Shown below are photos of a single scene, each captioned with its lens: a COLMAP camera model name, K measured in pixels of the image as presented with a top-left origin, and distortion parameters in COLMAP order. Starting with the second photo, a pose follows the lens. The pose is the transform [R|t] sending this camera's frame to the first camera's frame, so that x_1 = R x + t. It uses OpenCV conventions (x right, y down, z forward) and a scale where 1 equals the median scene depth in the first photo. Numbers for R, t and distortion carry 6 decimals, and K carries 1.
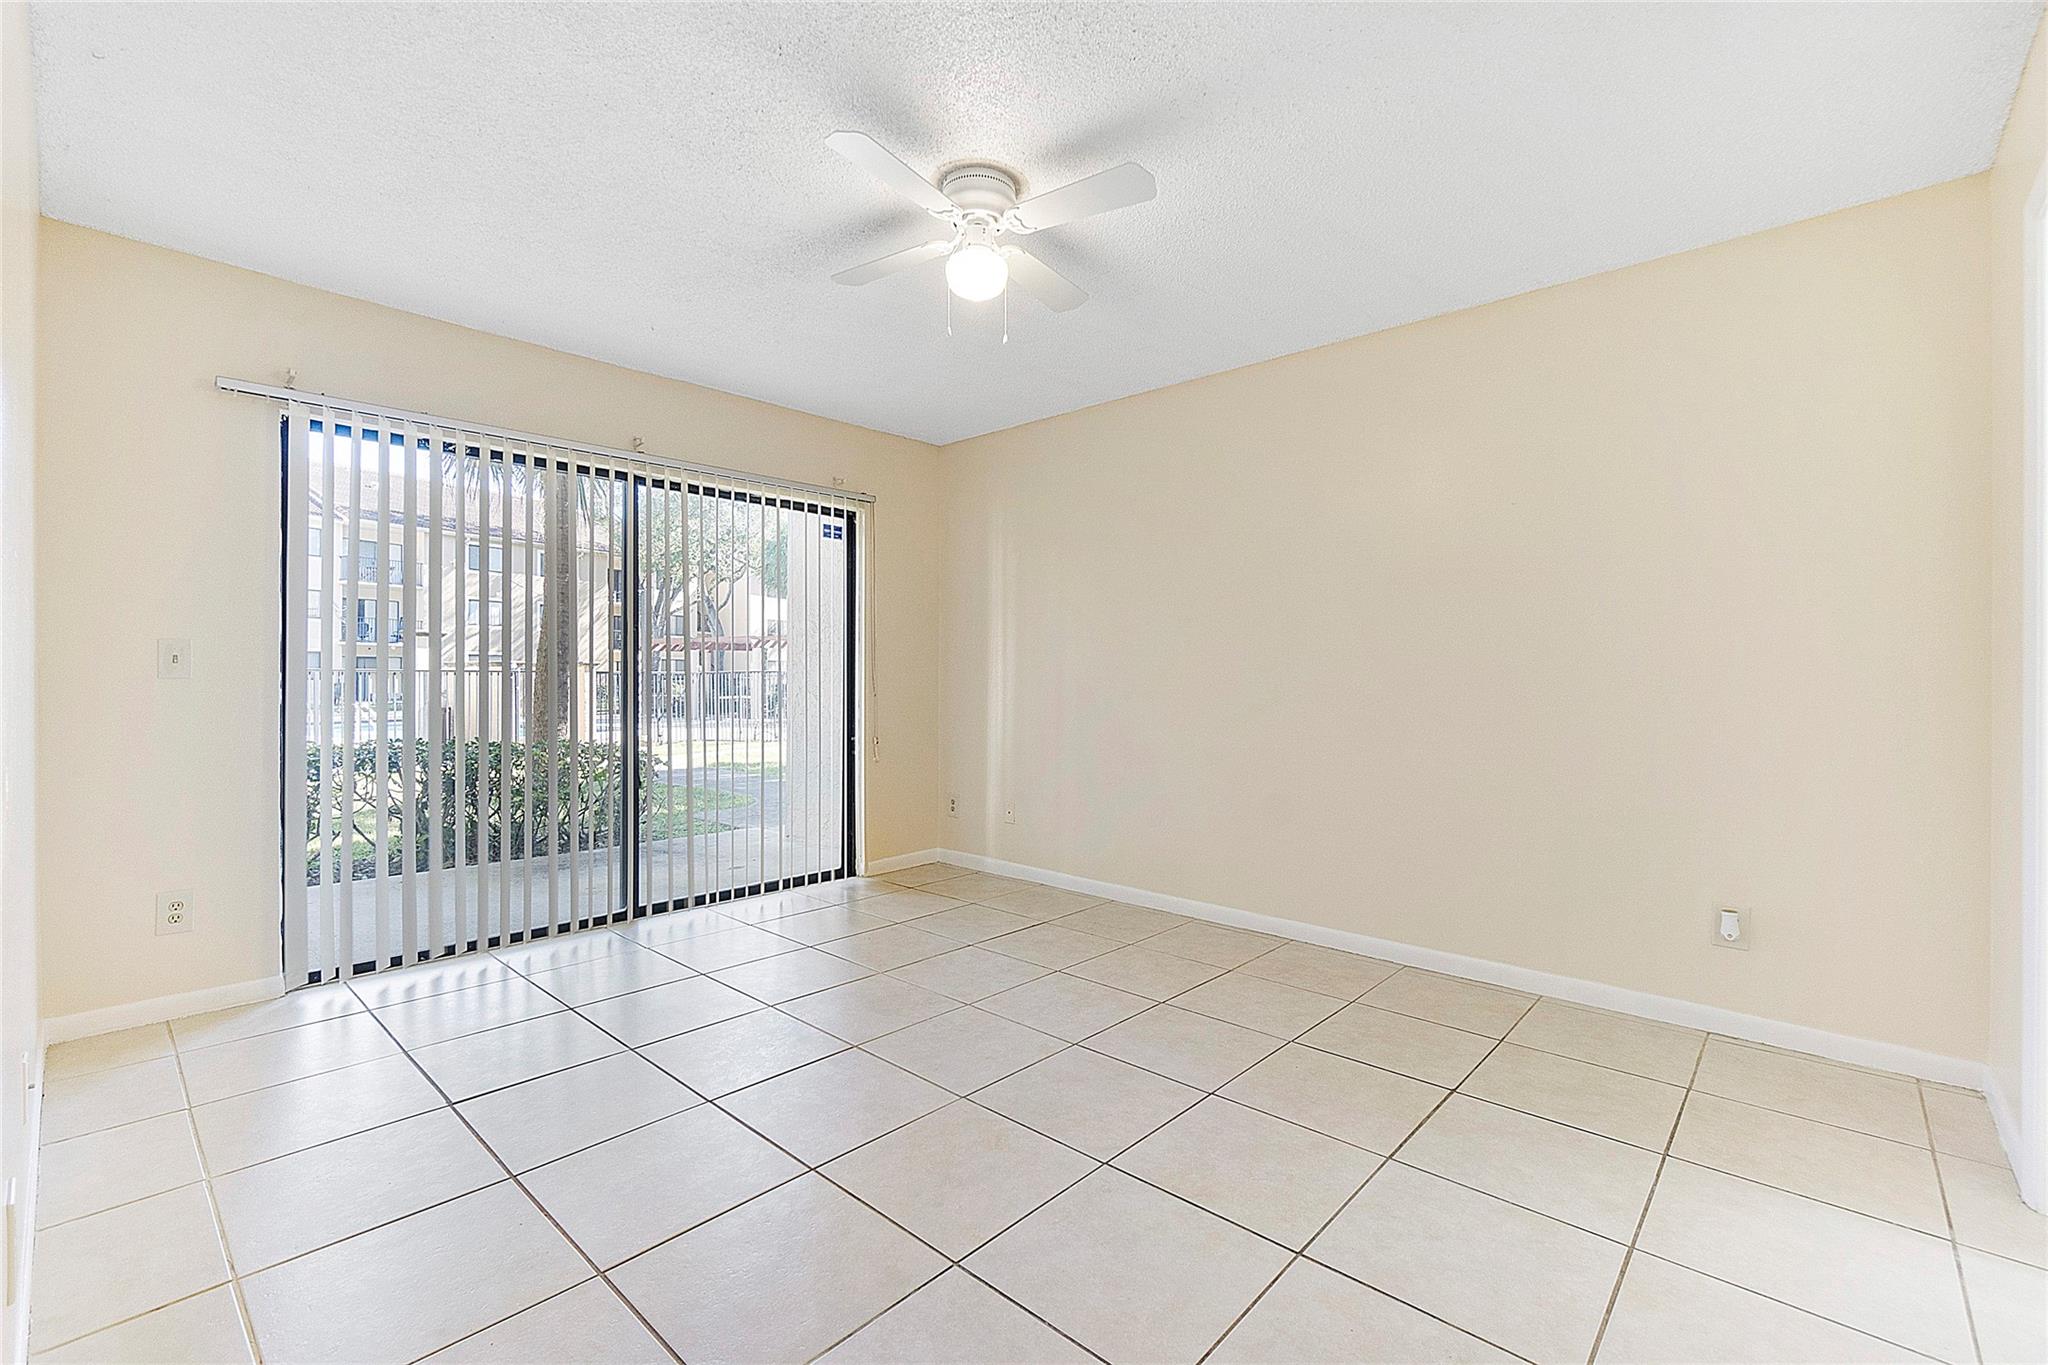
lens RADIAL K [[883.5, 0, 1019.8], [0, 883.5, 680.8], [0, 0, 1]] dist [-0.004771, 0.000751]
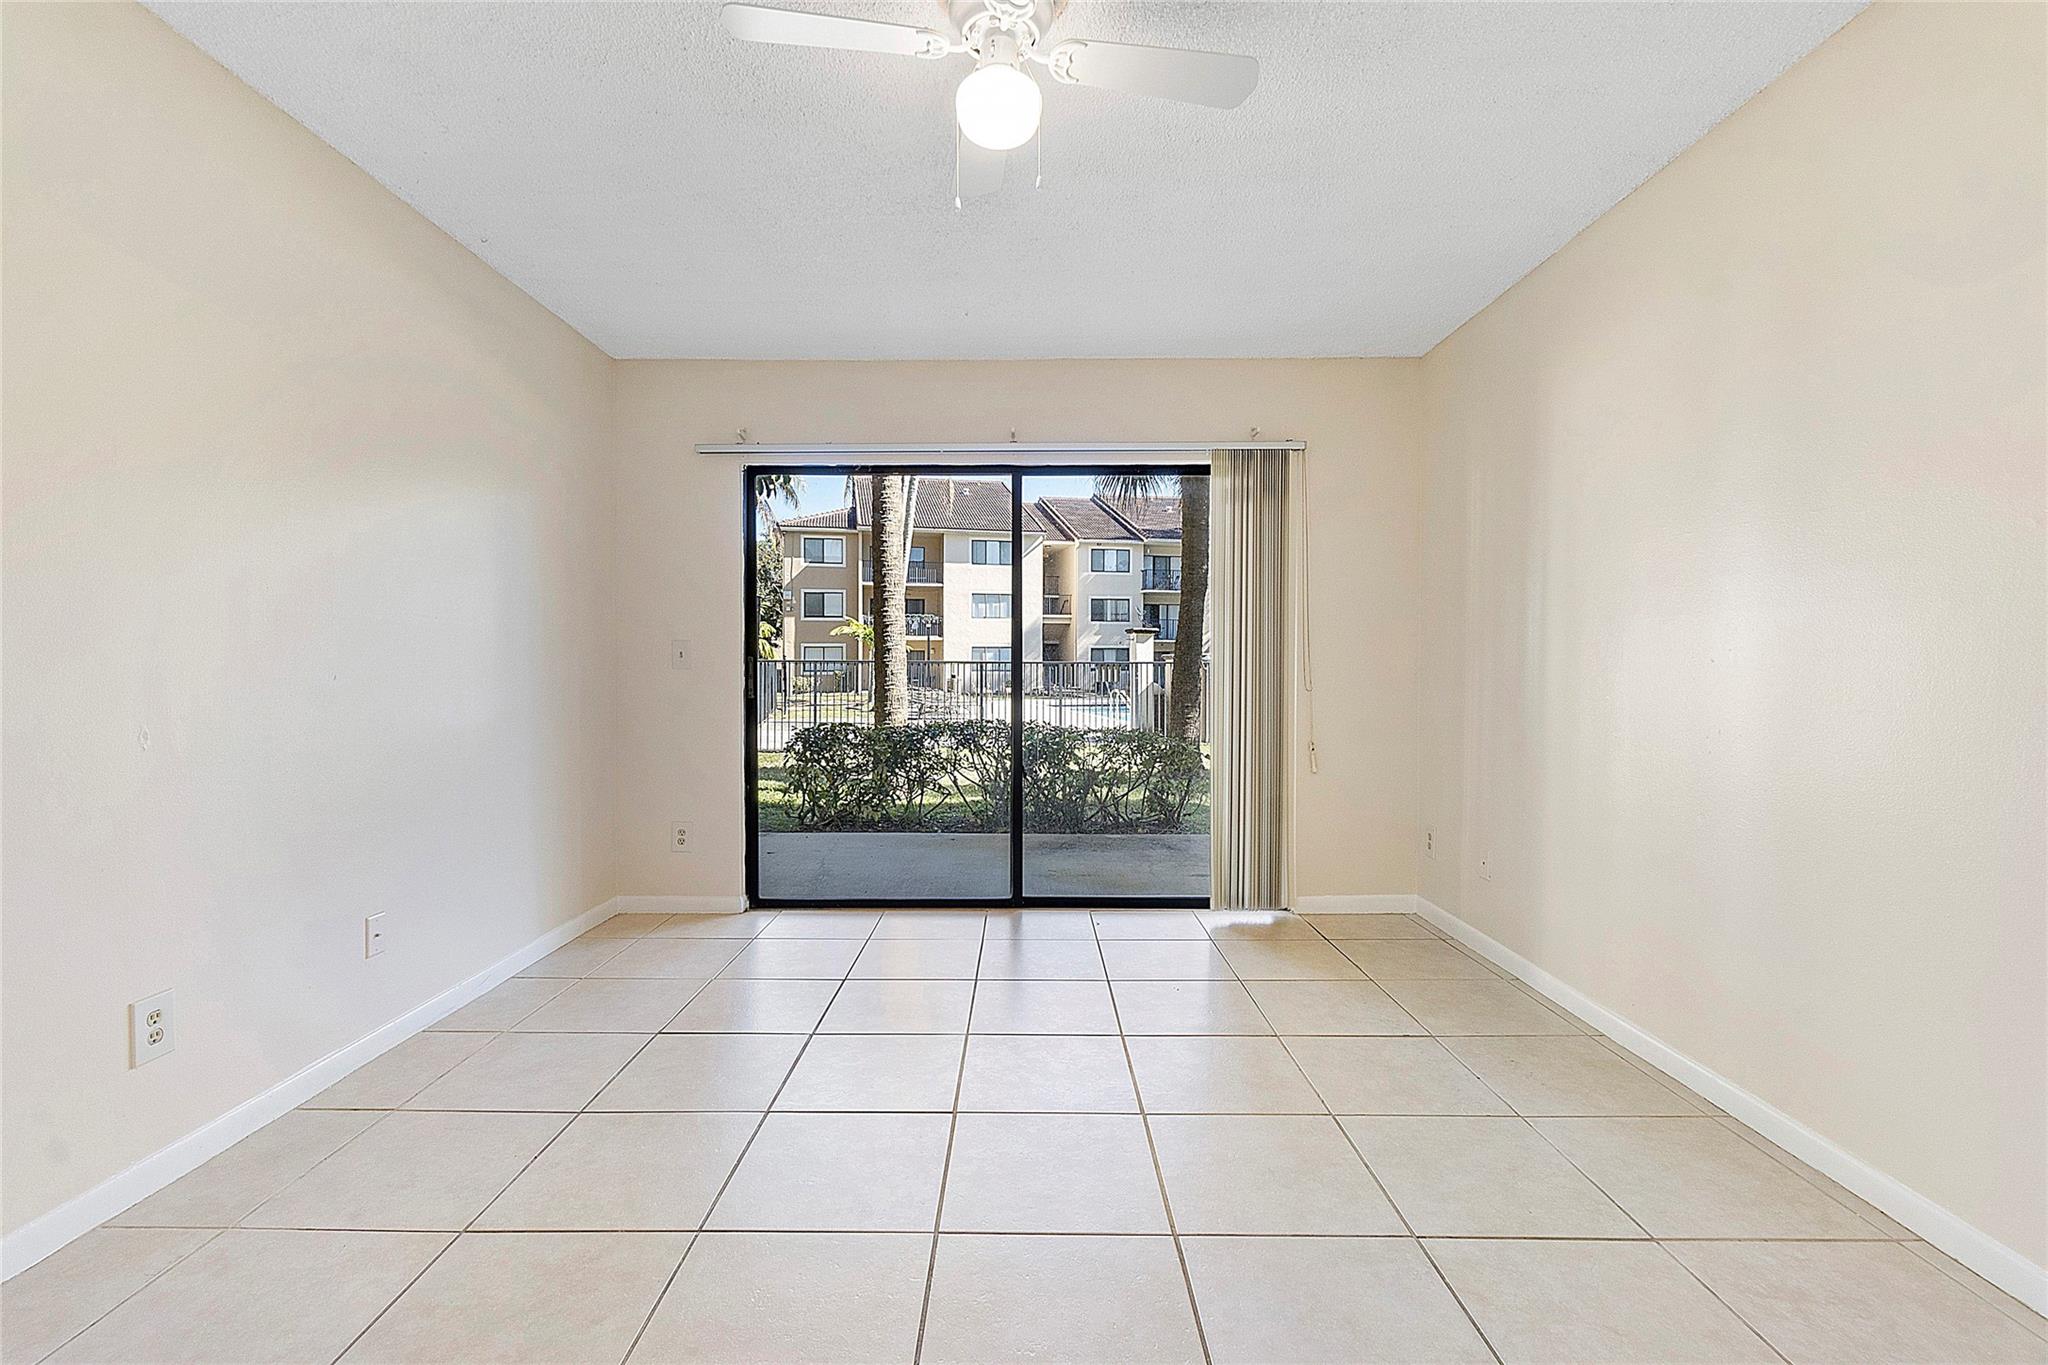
lens RADIAL K [[883.5, 0, 1019.8], [0, 883.5, 680.8], [0, 0, 1]] dist [-0.004771, 0.000751]
pose [[0.671640, 0.008618, -0.740828, 0.325527], [-0.001955, 0.999949, 0.009860, 0.000320], [0.740875, -0.005175, 0.671623, 0.343421]]
